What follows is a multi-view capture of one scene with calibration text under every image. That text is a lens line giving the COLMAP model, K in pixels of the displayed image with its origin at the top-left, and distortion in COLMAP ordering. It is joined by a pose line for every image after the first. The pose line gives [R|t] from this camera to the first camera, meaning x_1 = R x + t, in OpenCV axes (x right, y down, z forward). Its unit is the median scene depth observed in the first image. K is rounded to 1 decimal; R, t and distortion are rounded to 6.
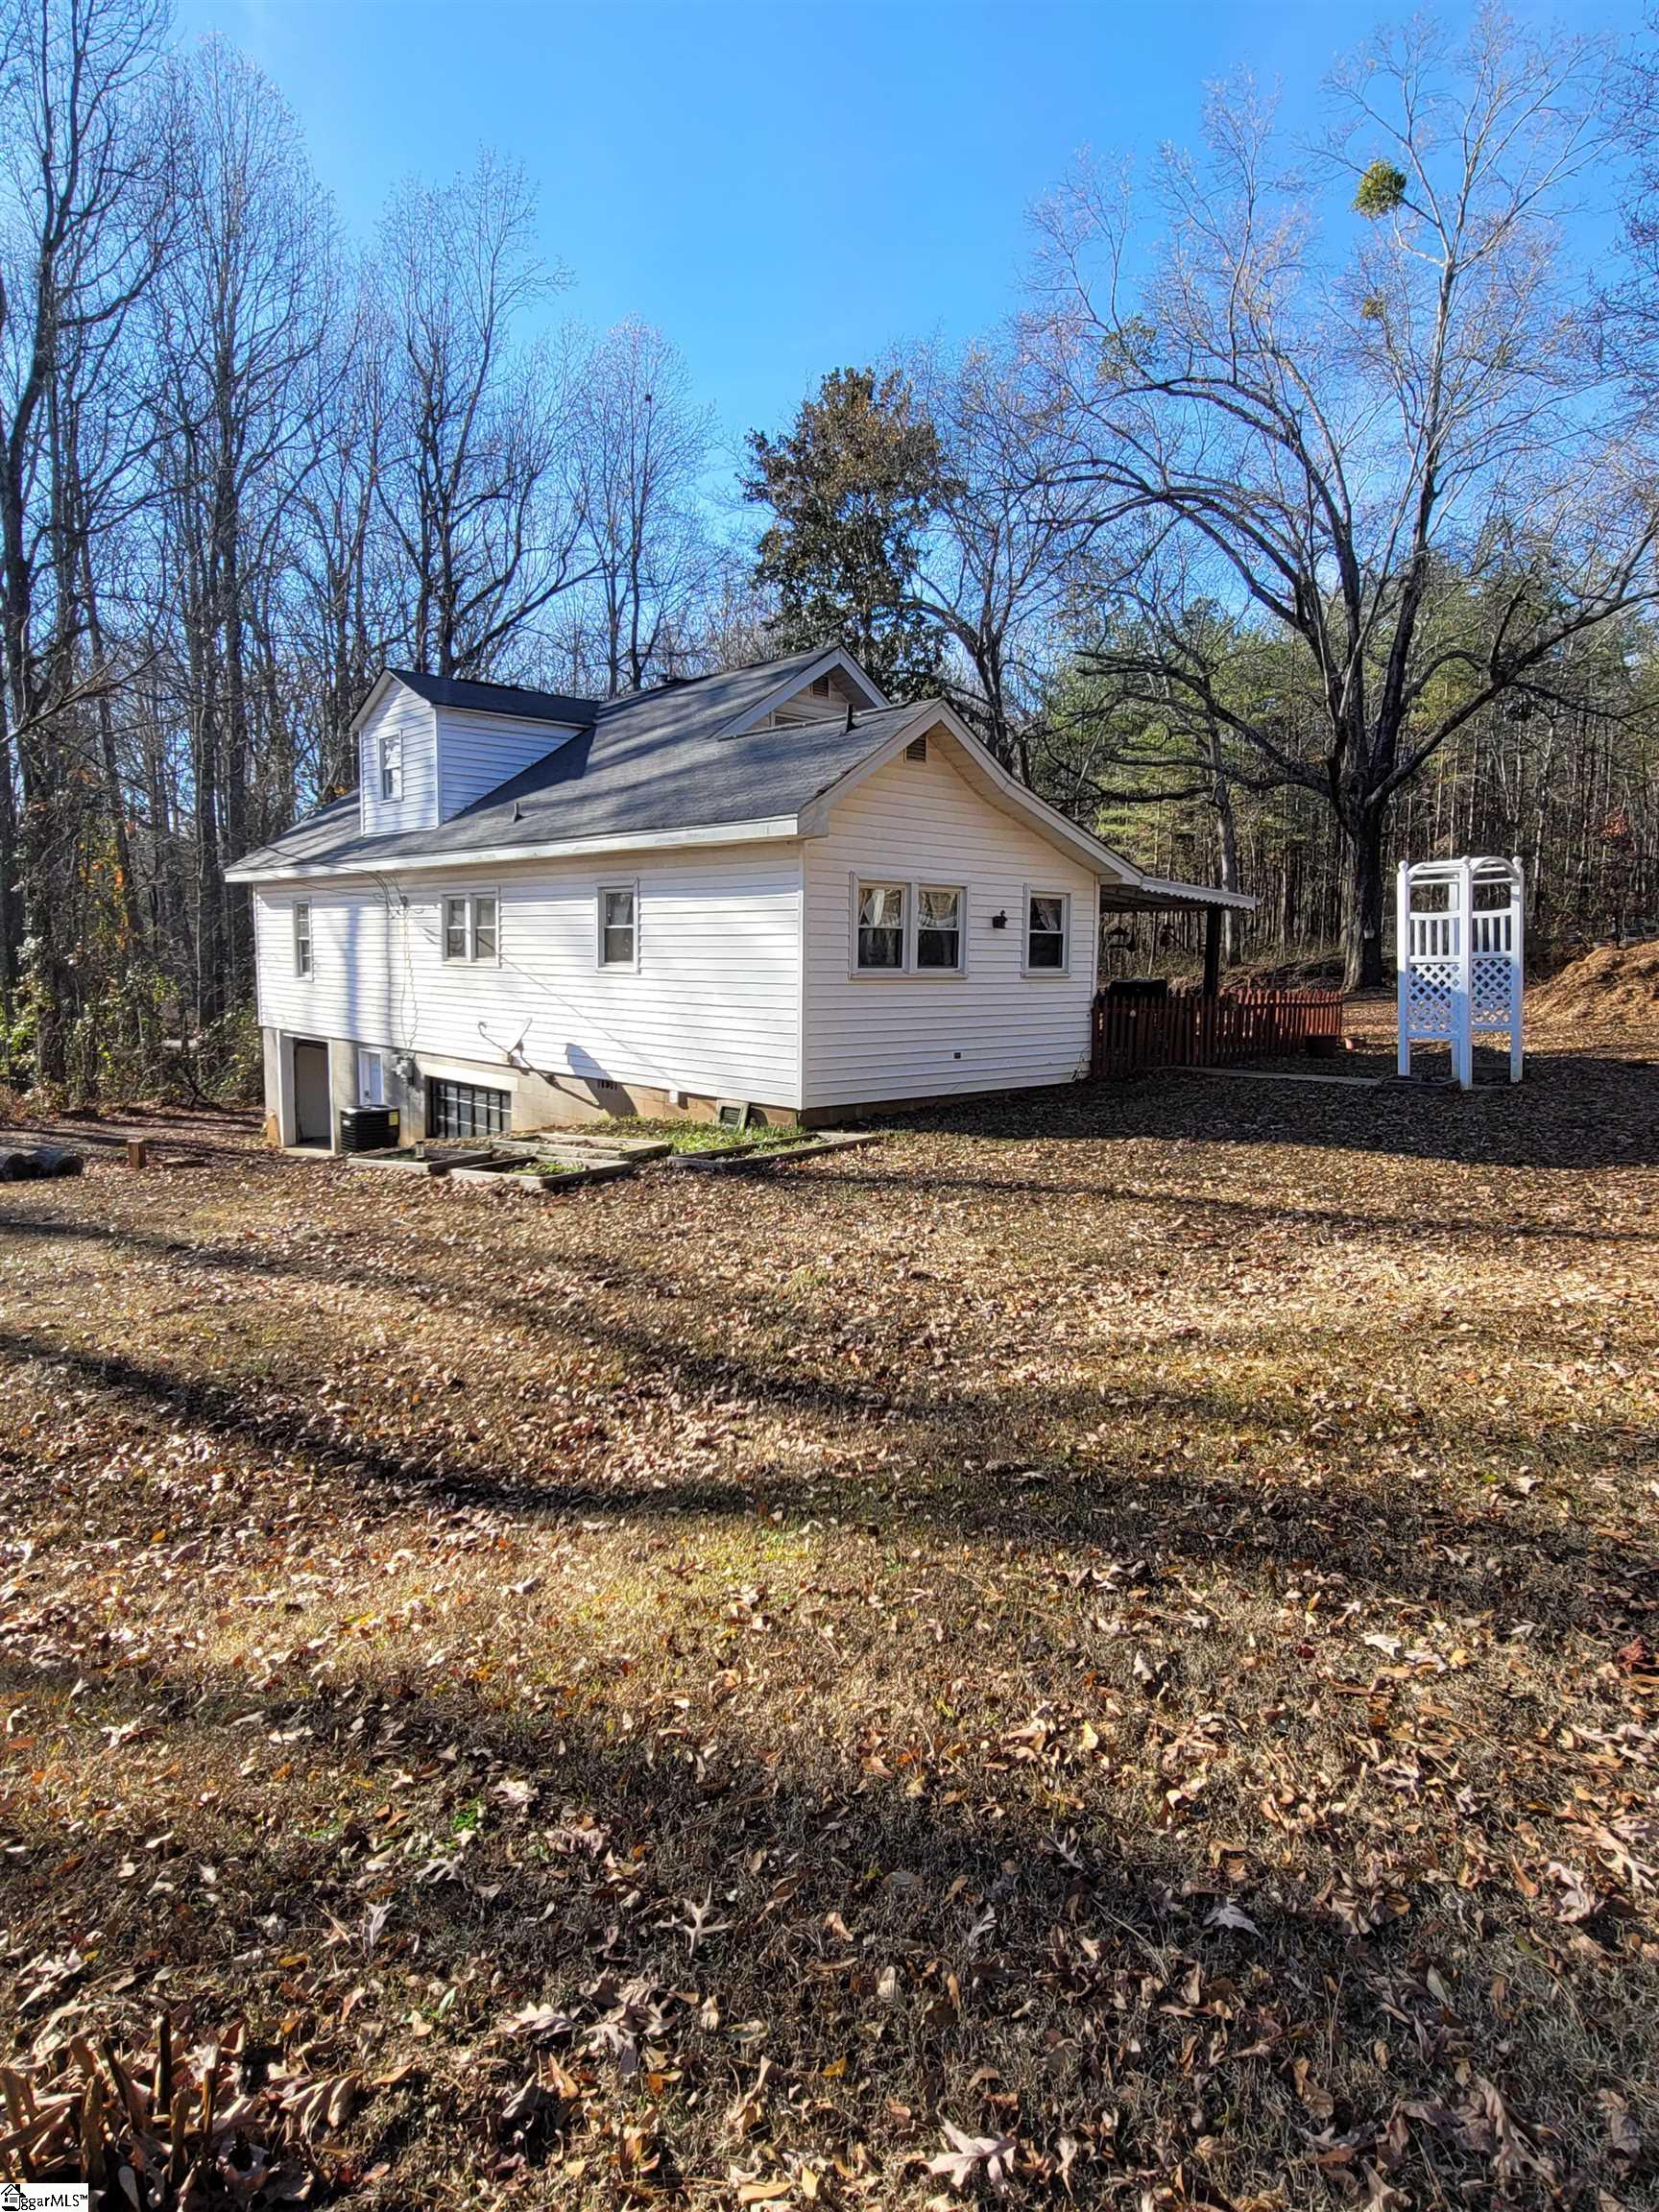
lens RADIAL K [[1237.9, 0, 829.5], [0, 1237.9, 1106.0], [0, 0, 1]] dist [0.004051, 0.001514]
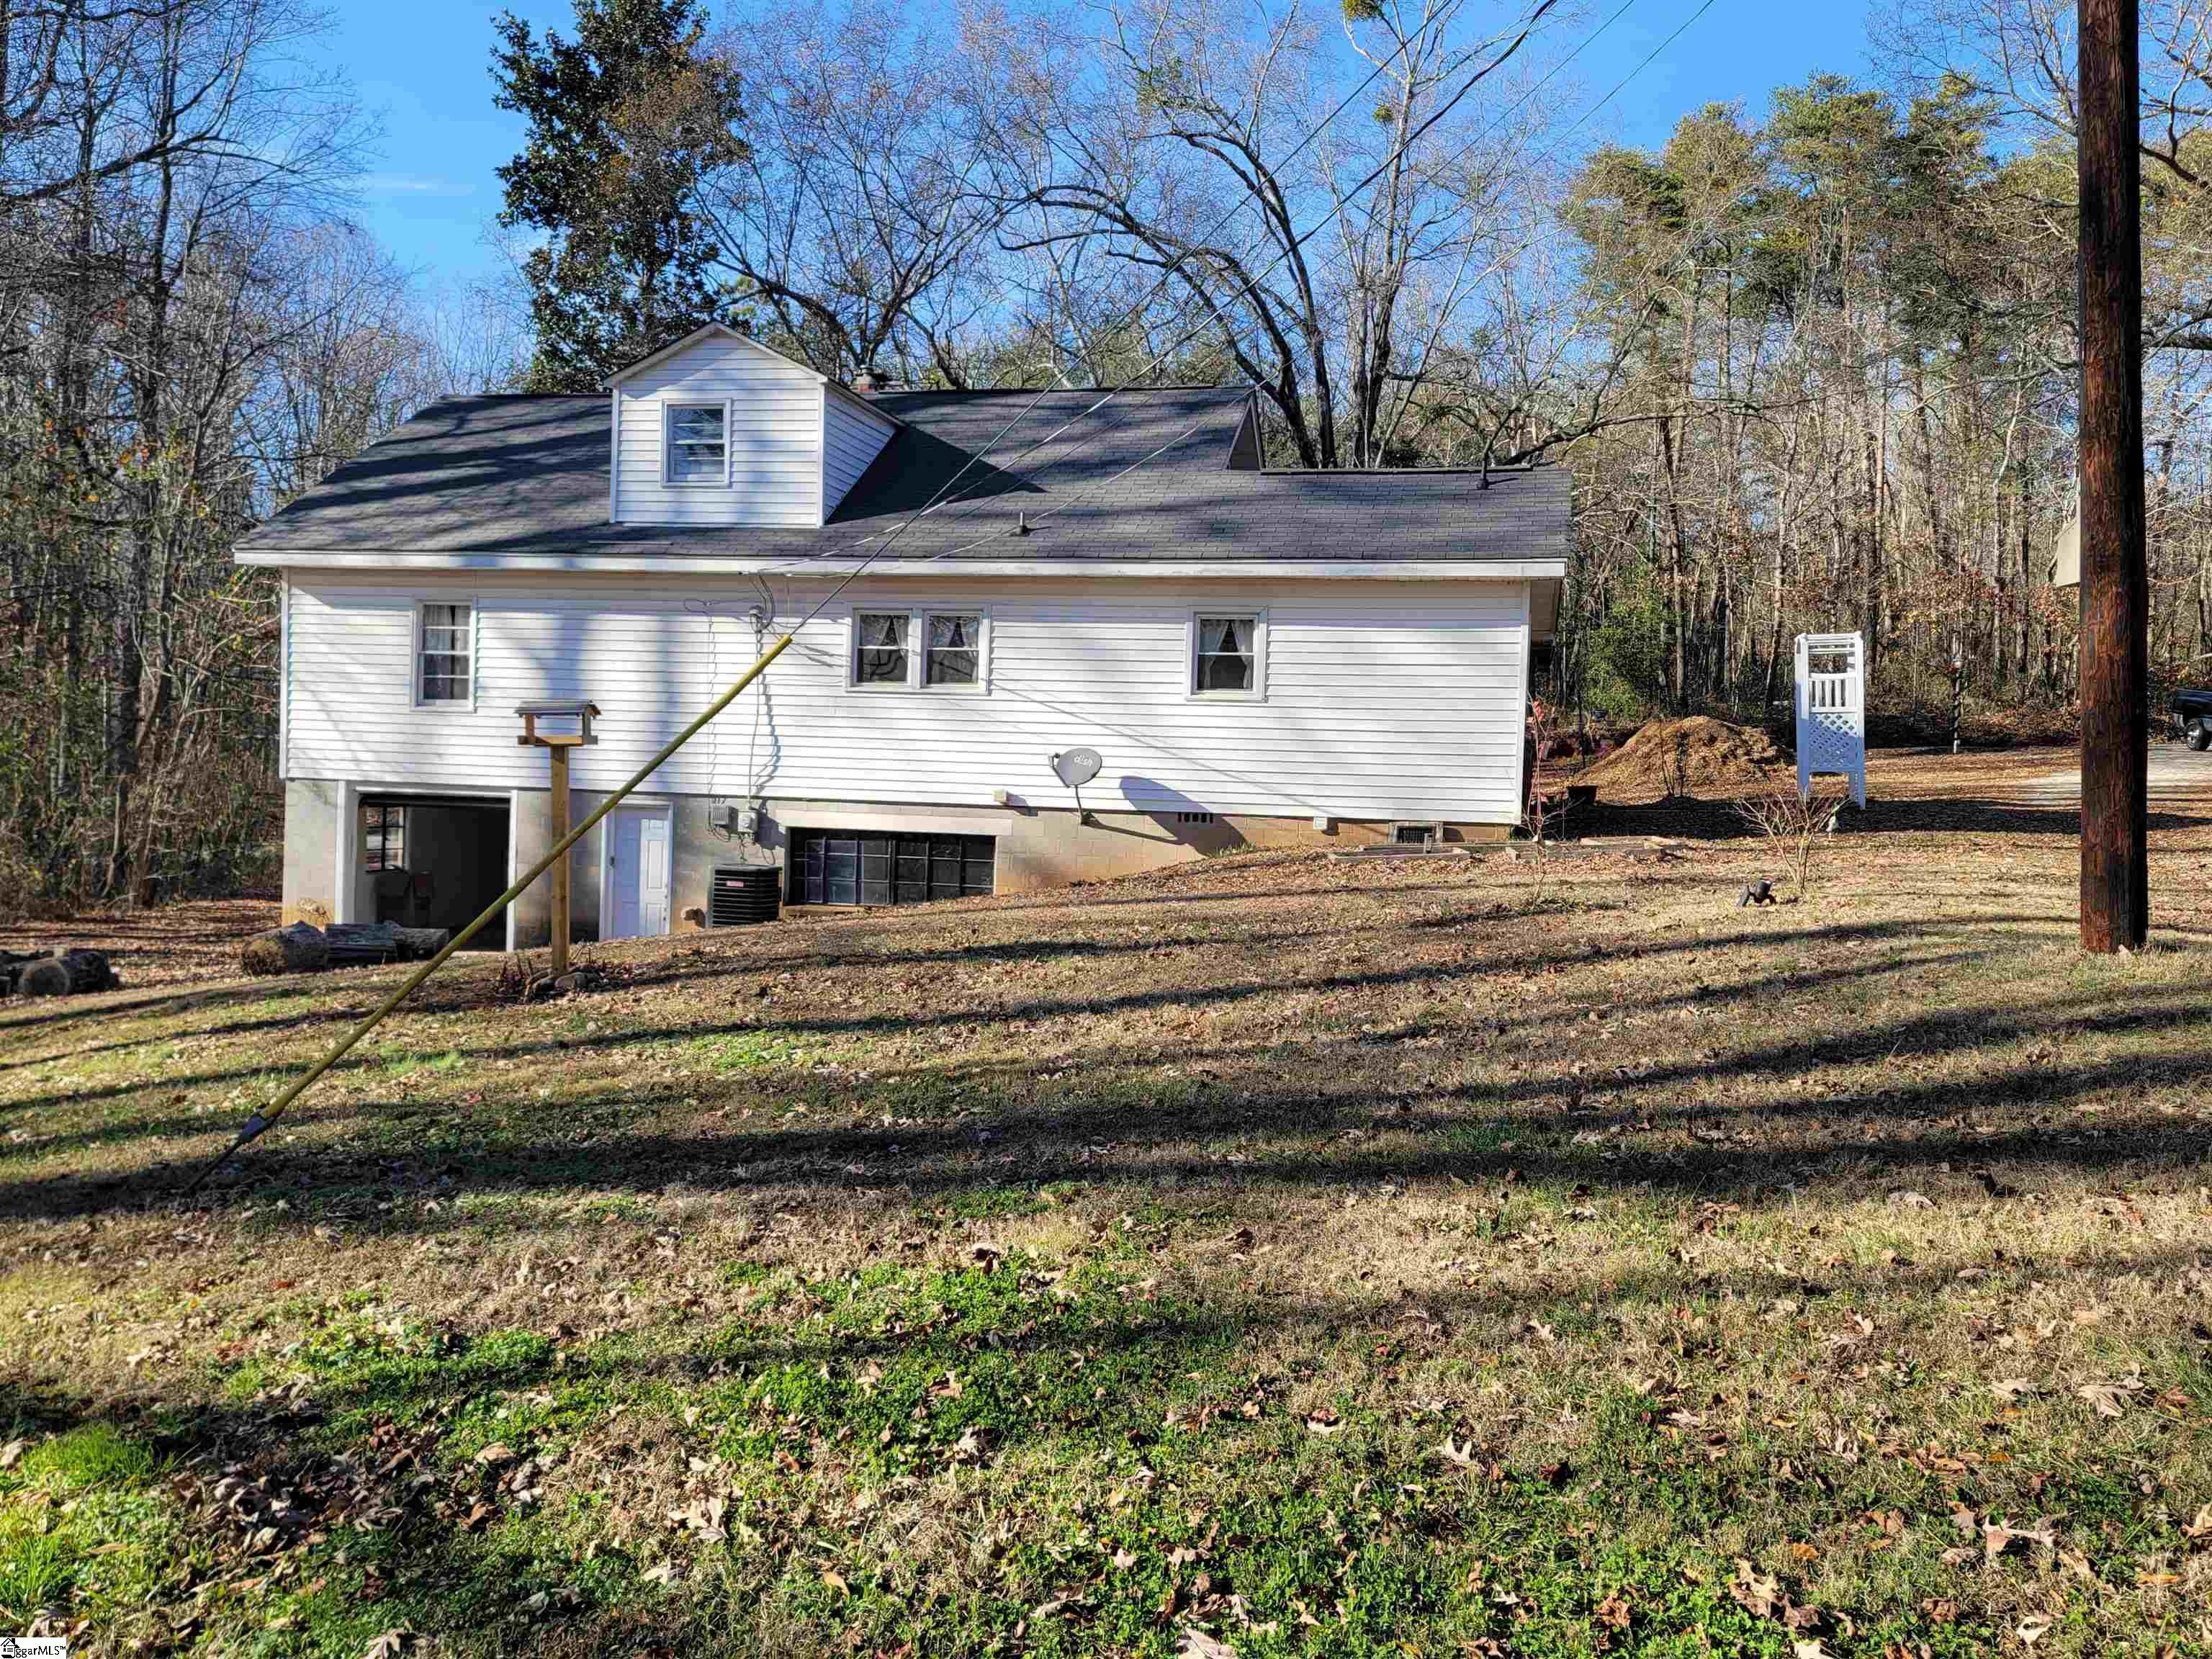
lens RADIAL K [[1707.4, 0, 1106.0], [0, 1707.4, 829.5], [0, 0, 1]] dist [0.023981, -0.010729]
pose [[0.837001, -0.003105, 0.547192, -0.925749], [0.046274, 0.996803, -0.065127, 0.071247], [-0.545241, 0.079832, 0.834469, -0.047227]]
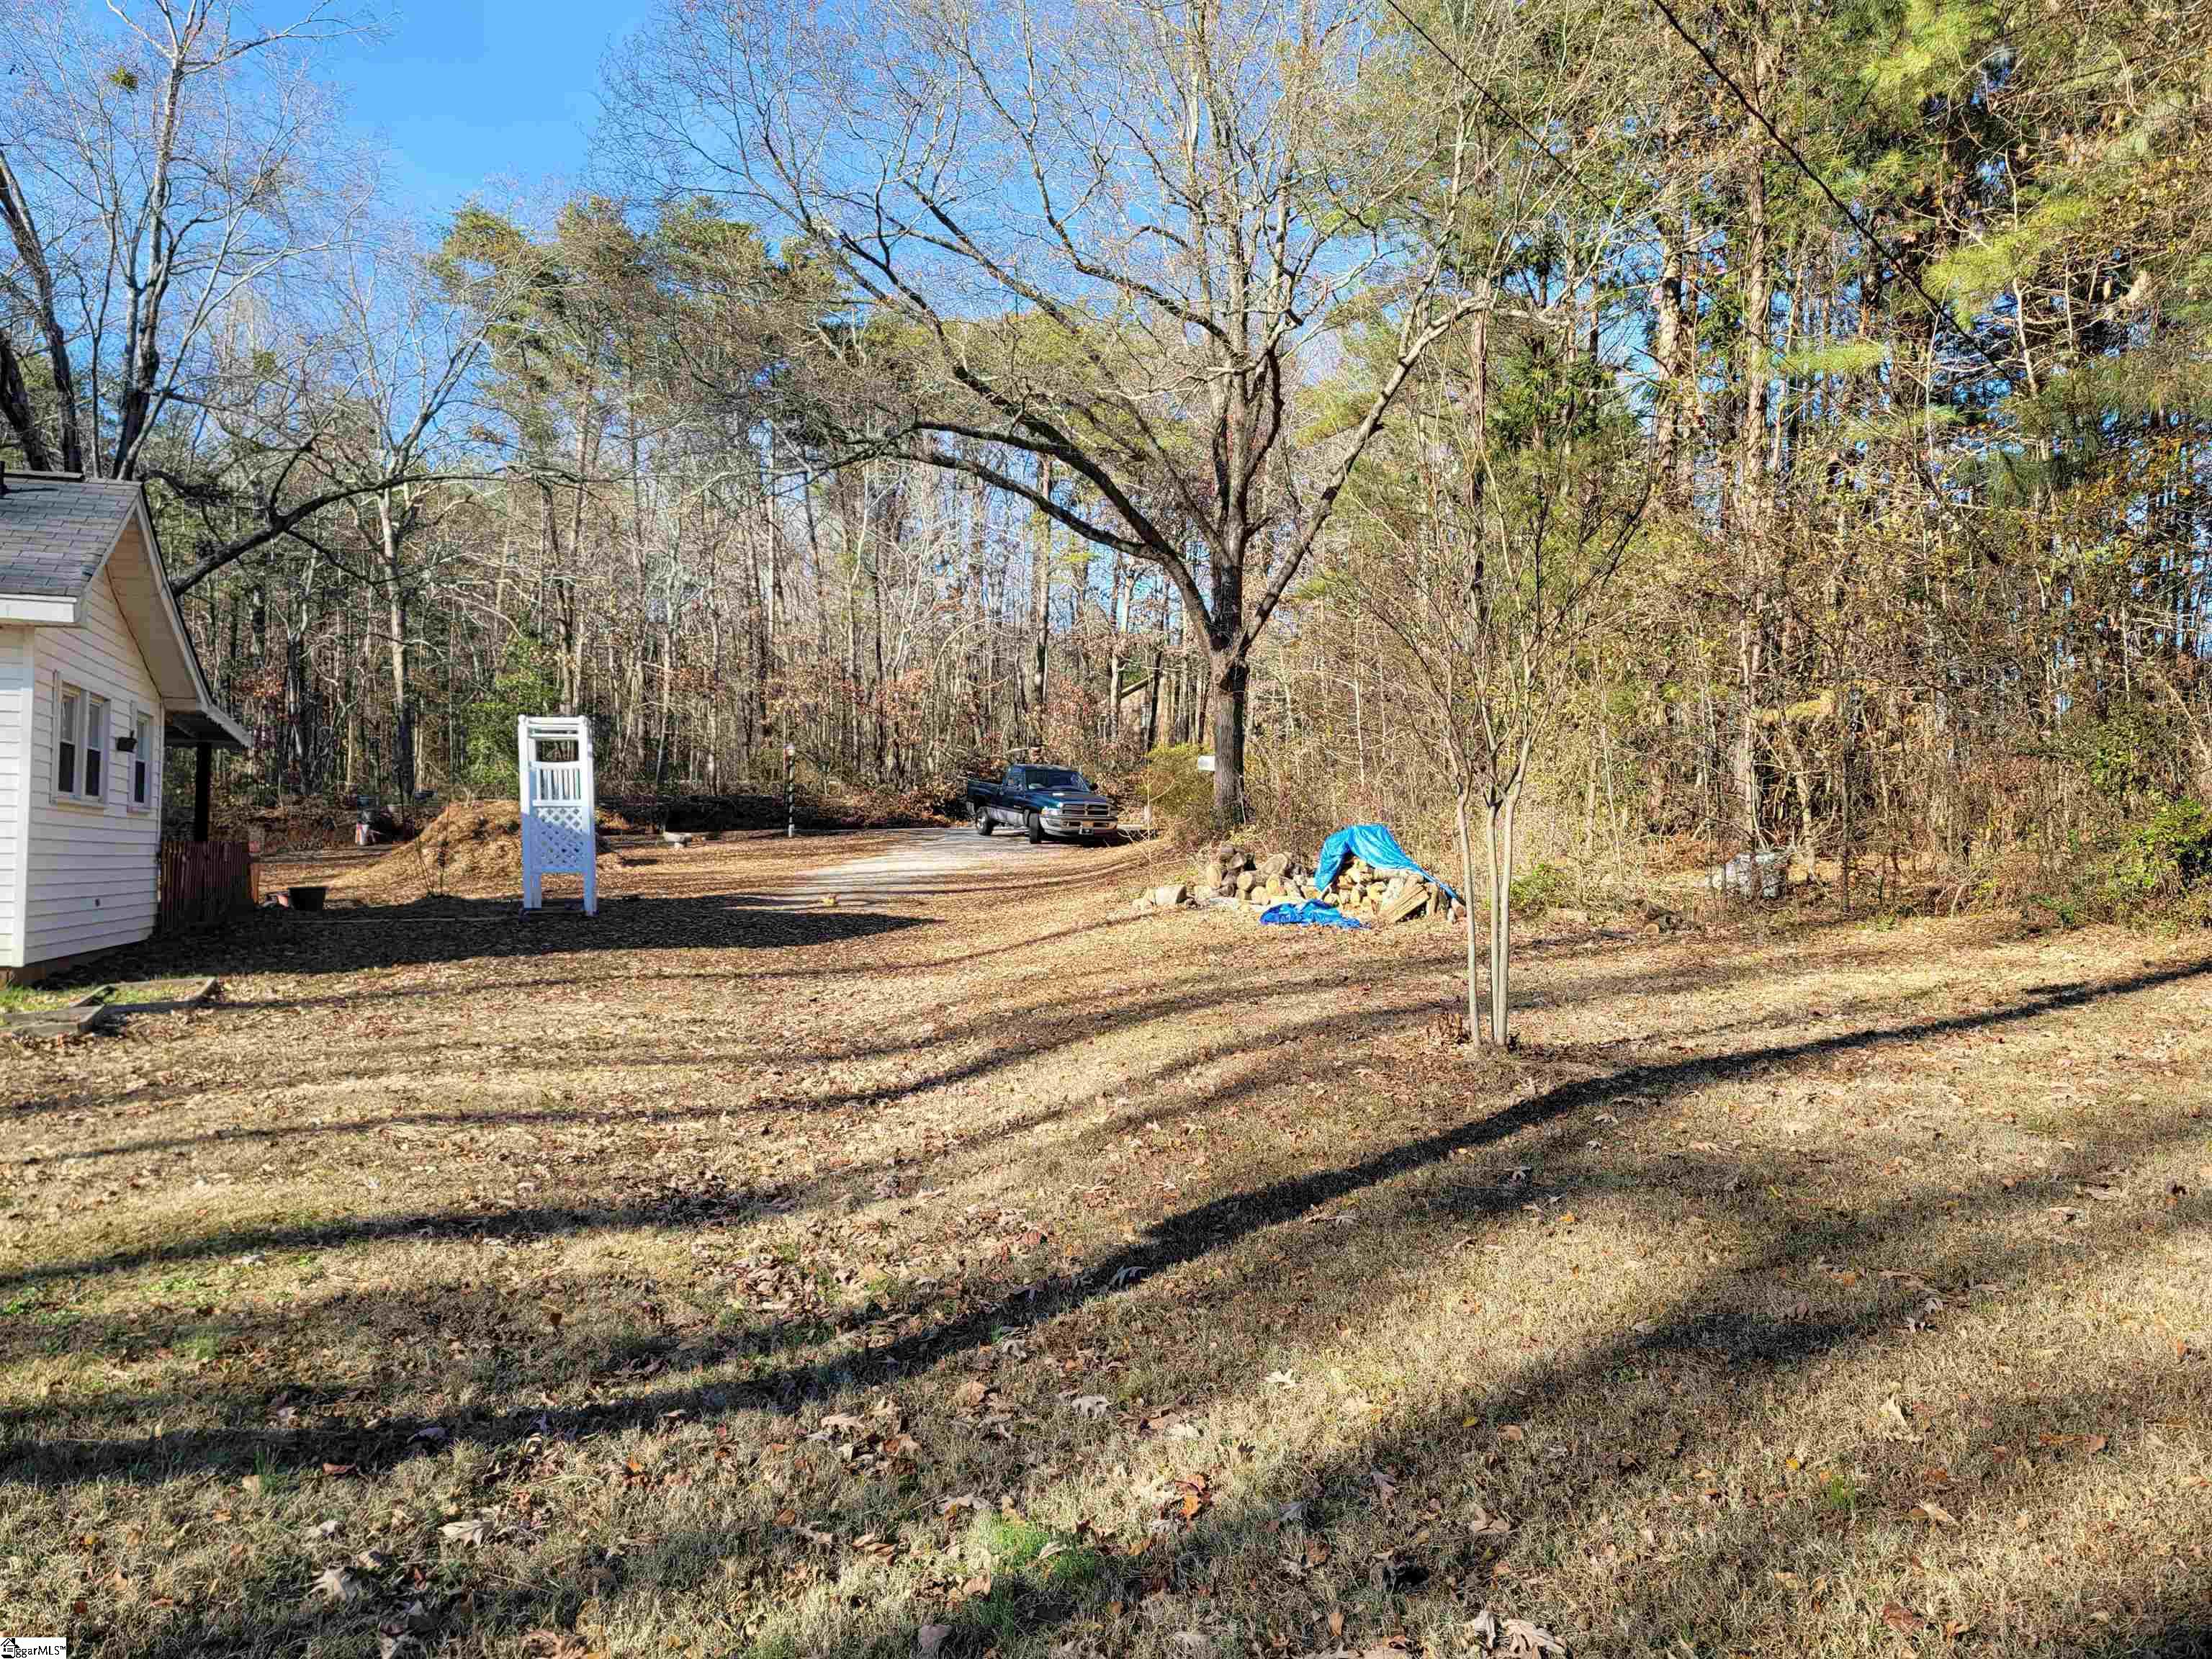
lens RADIAL K [[1707.4, 0, 1106.0], [0, 1707.4, 829.5], [0, 0, 1]] dist [0.023981, -0.010729]
pose [[0.368788, 0.021976, 0.929254, -0.656513], [0.100235, 0.992951, -0.063262, 0.046454], [-0.924093, 0.116474, 0.363986, -0.030152]]
